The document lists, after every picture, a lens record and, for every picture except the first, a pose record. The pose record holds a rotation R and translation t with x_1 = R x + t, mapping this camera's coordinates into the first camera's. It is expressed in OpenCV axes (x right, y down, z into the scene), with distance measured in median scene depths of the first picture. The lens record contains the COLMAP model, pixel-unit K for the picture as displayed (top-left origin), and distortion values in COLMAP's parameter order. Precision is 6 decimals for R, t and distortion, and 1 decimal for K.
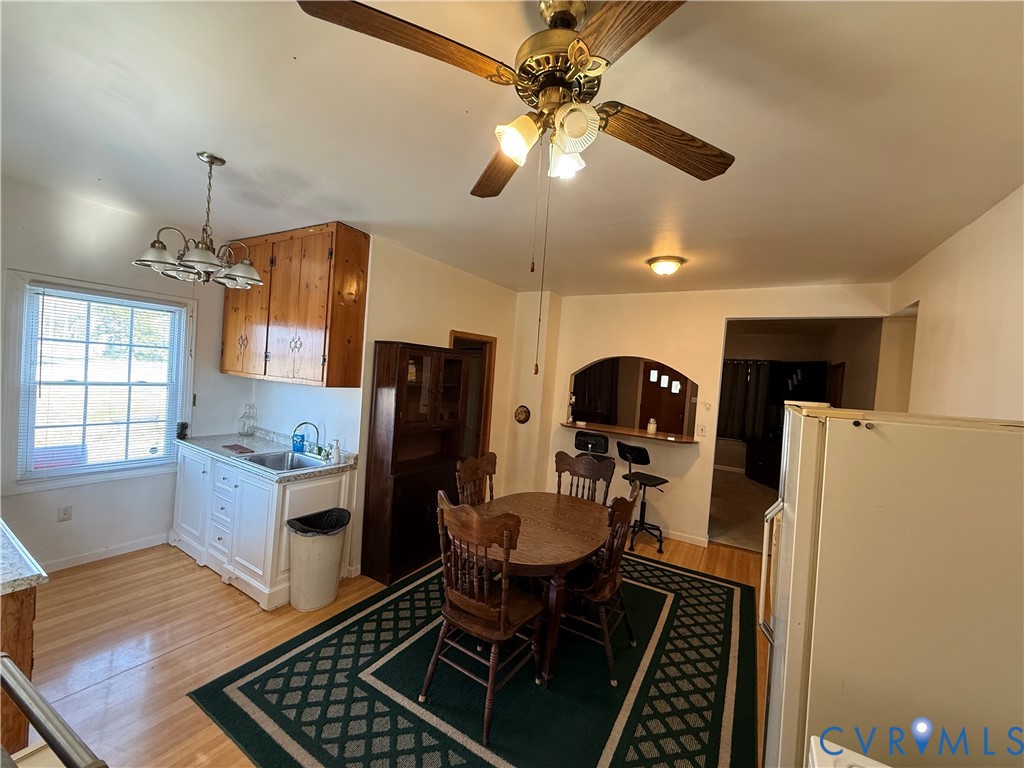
lens RADIAL K [[409.2, 0, 512.0], [0, 409.2, 384.0], [0, 0, 1]] dist [-0.000622, 0.000093]
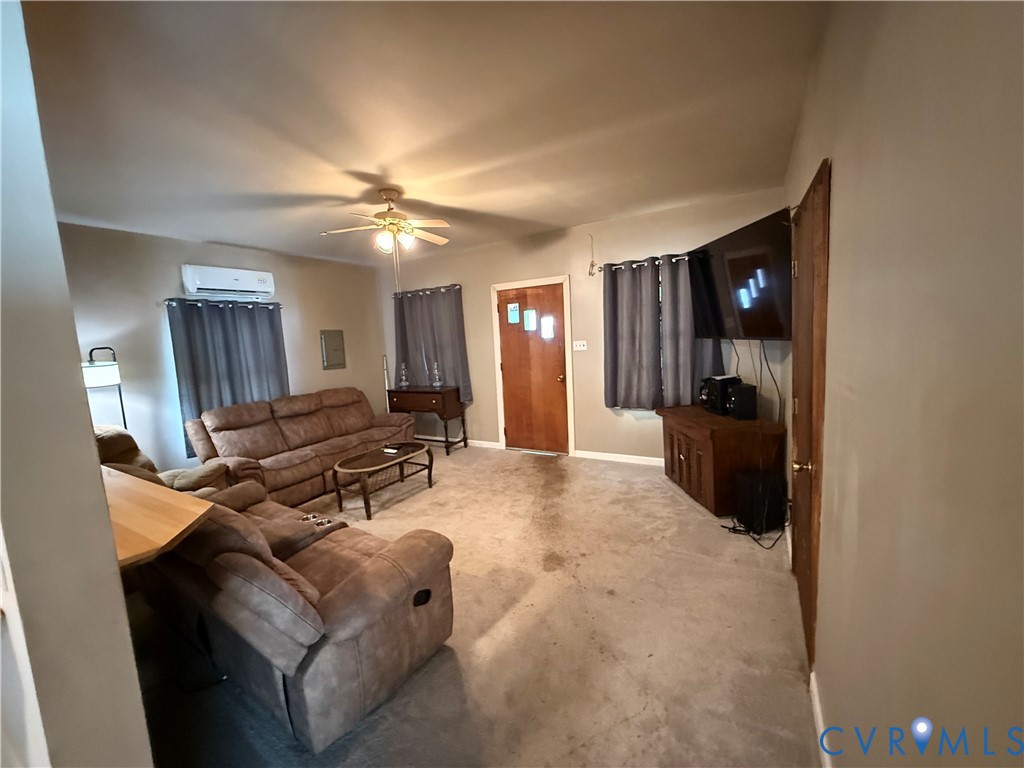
lens RADIAL K [[409.2, 0, 512.0], [0, 409.2, 384.0], [0, 0, 1]] dist [-0.000622, 0.000093]
pose [[0.991356, -0.131157, 0.003469, 0.949949], [0.130275, 0.987140, 0.092645, 0.074580], [-0.015576, -0.091392, 0.995693, 1.175565]]
